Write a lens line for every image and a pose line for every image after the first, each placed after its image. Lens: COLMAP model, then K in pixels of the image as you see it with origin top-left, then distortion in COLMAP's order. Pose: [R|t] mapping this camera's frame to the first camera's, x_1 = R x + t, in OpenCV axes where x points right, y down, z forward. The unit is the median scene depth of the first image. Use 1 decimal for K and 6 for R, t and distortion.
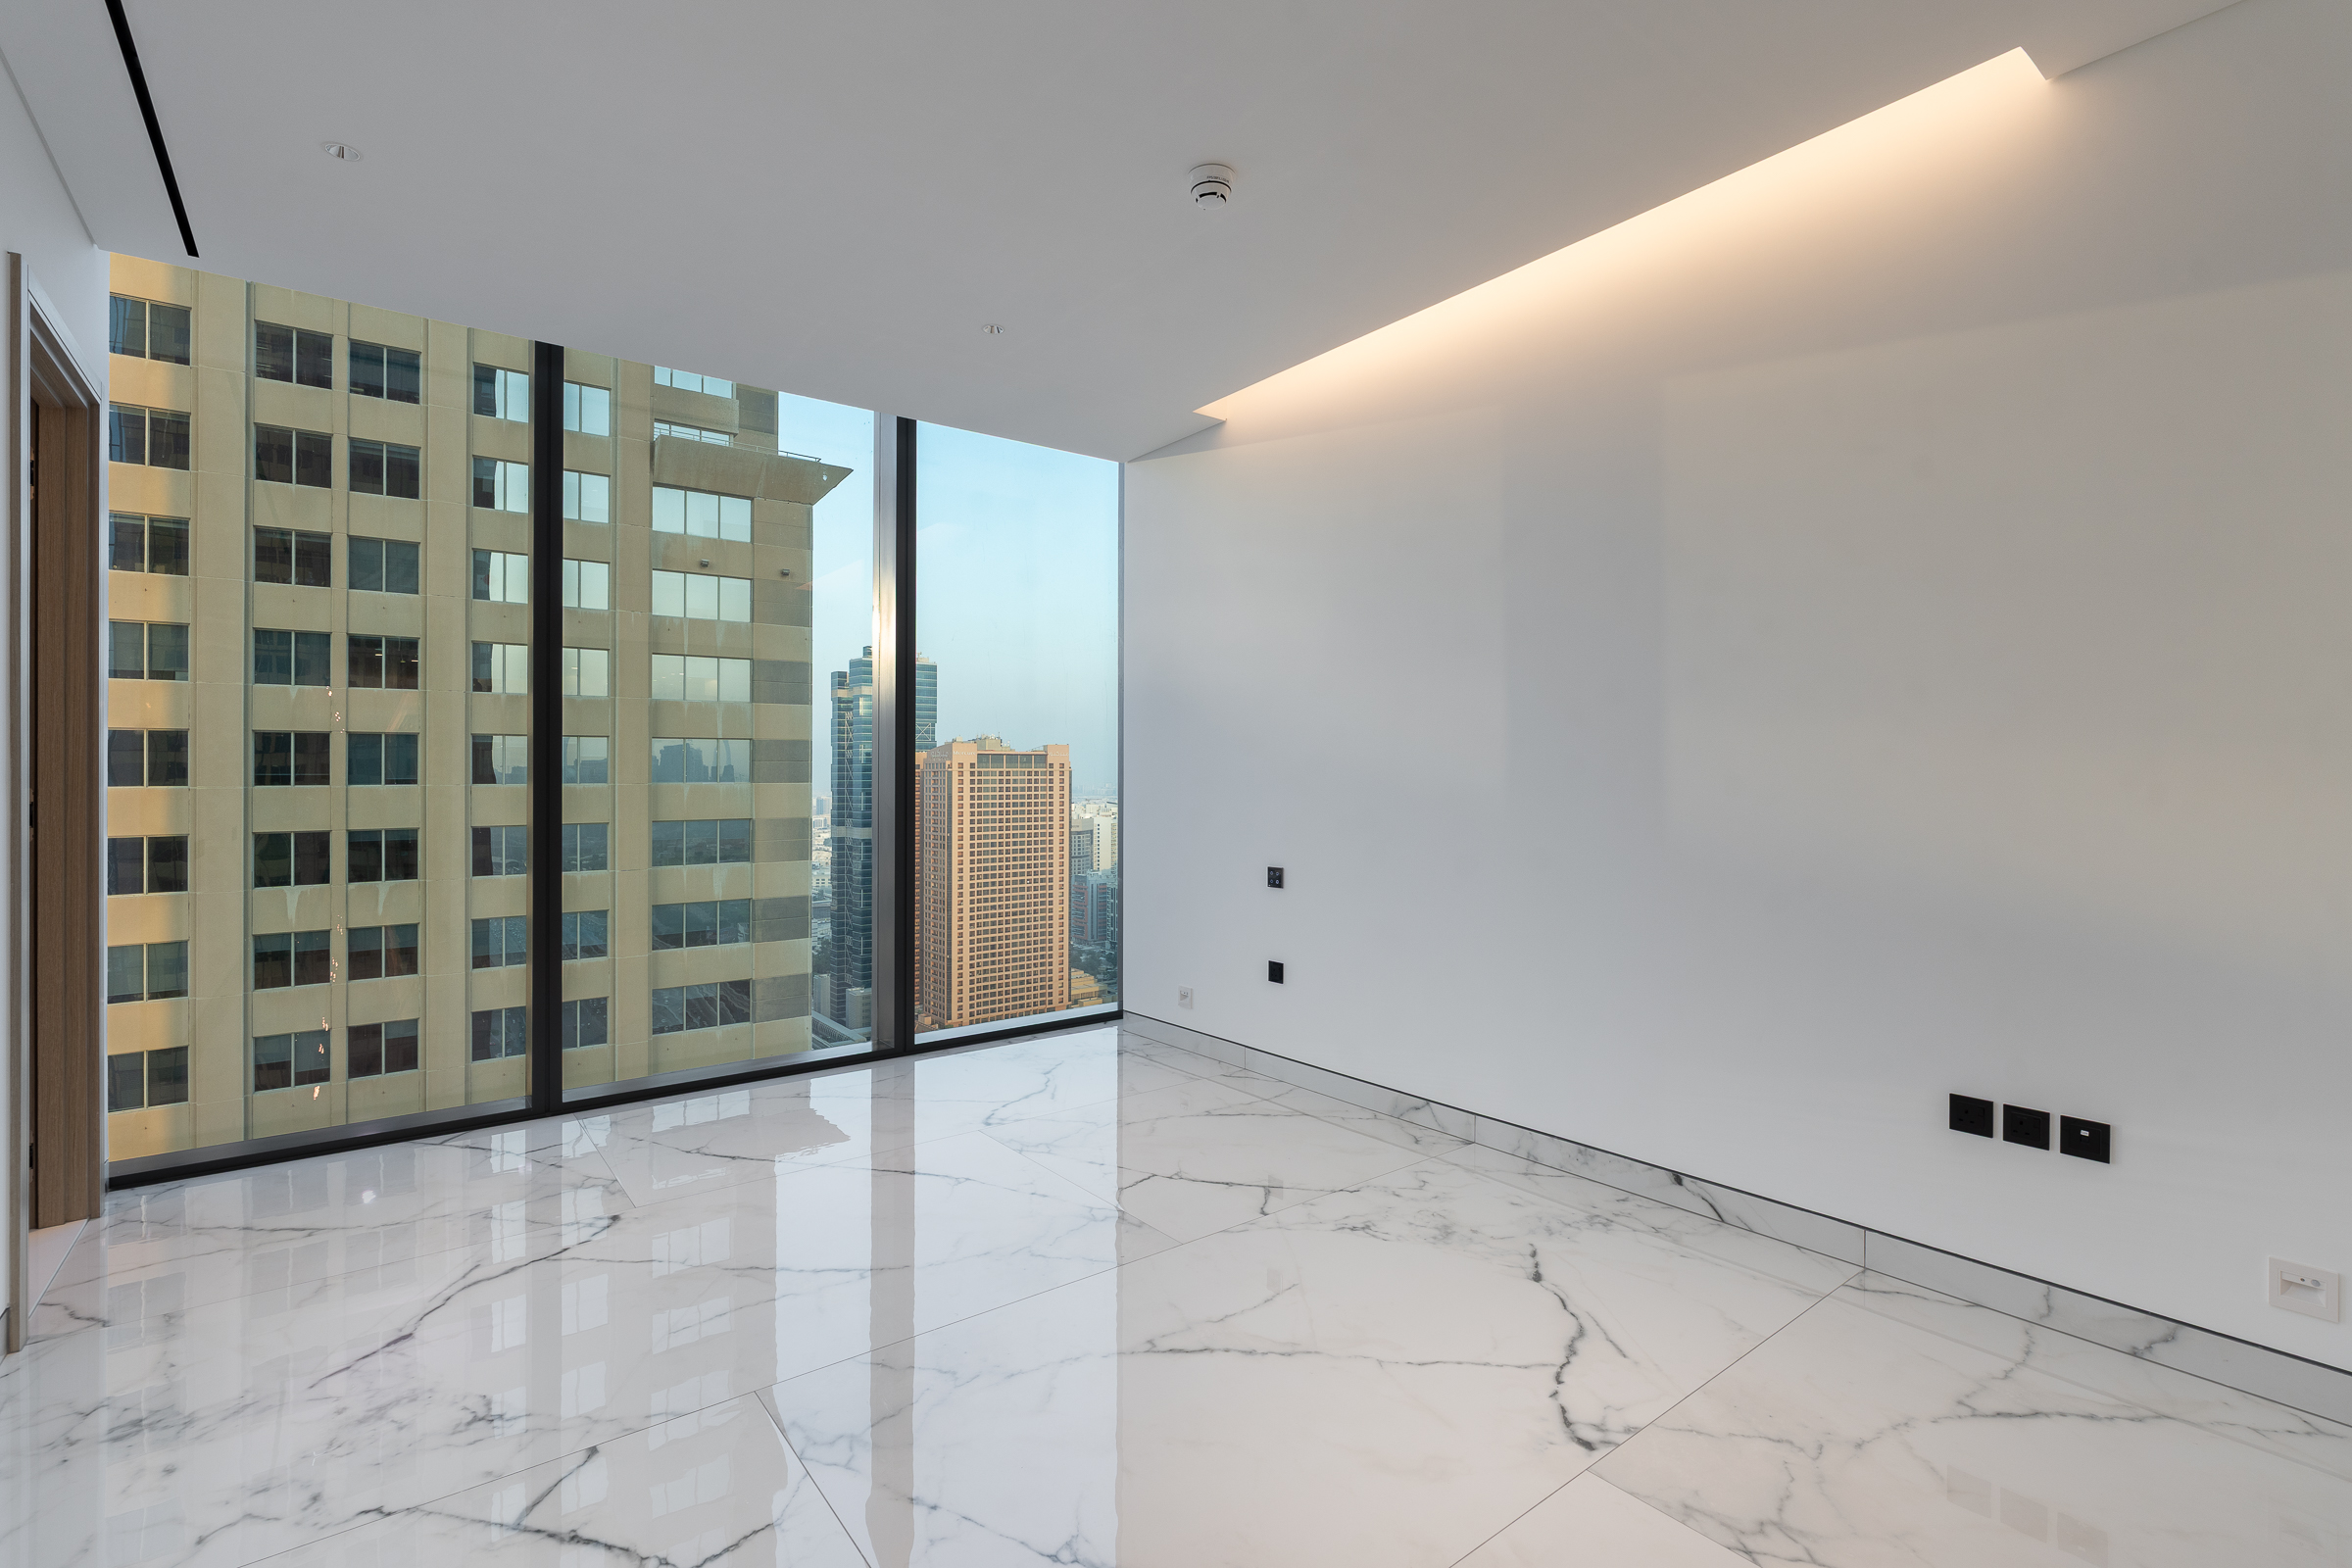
lens RADIAL K [[1061.7, 0, 1174.3], [0, 1061.7, 778.5], [0, 0, 1]] dist [0.001752, 0.000042]
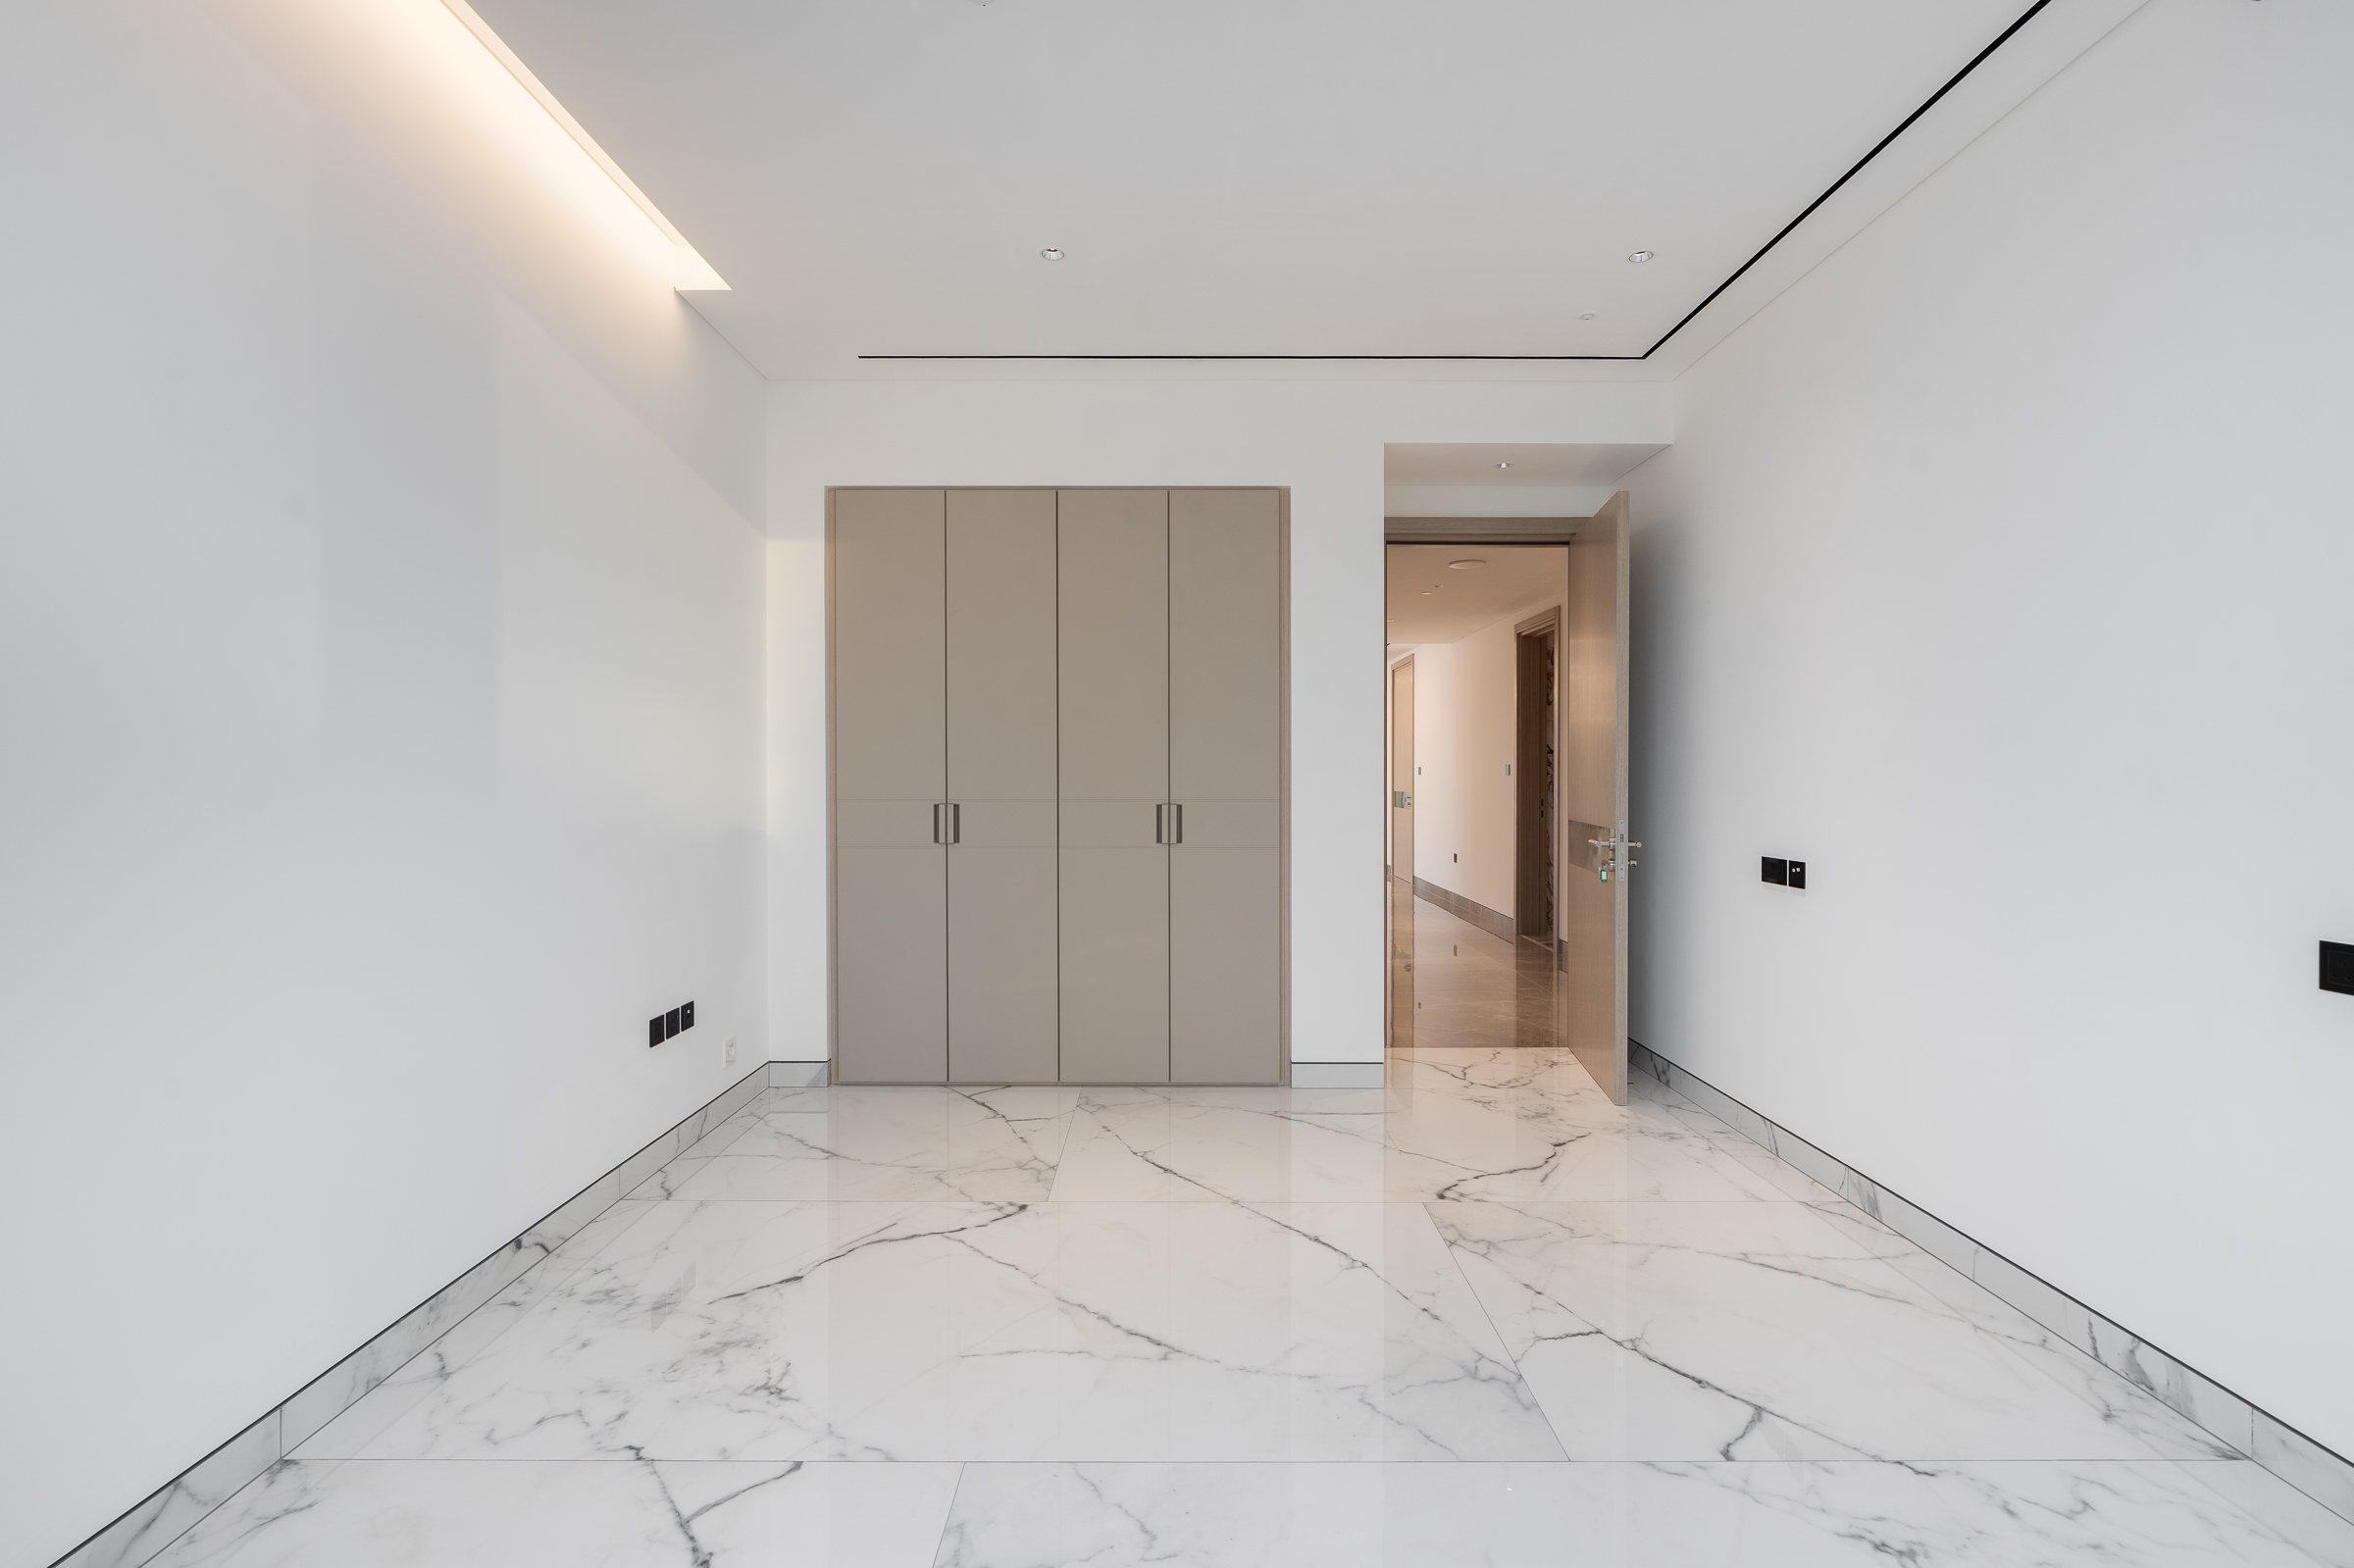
lens RADIAL K [[1062.5, 0, 1175.3], [0, 1062.5, 778.5], [0, 0, 1]] dist [0.001752, 0.000042]
pose [[-0.791662, 0.000095, 0.610959, -0.516506], [0.000951, 0.999999, 0.001076, -0.004321], [-0.610958, 0.001433, -0.791662, 1.454849]]
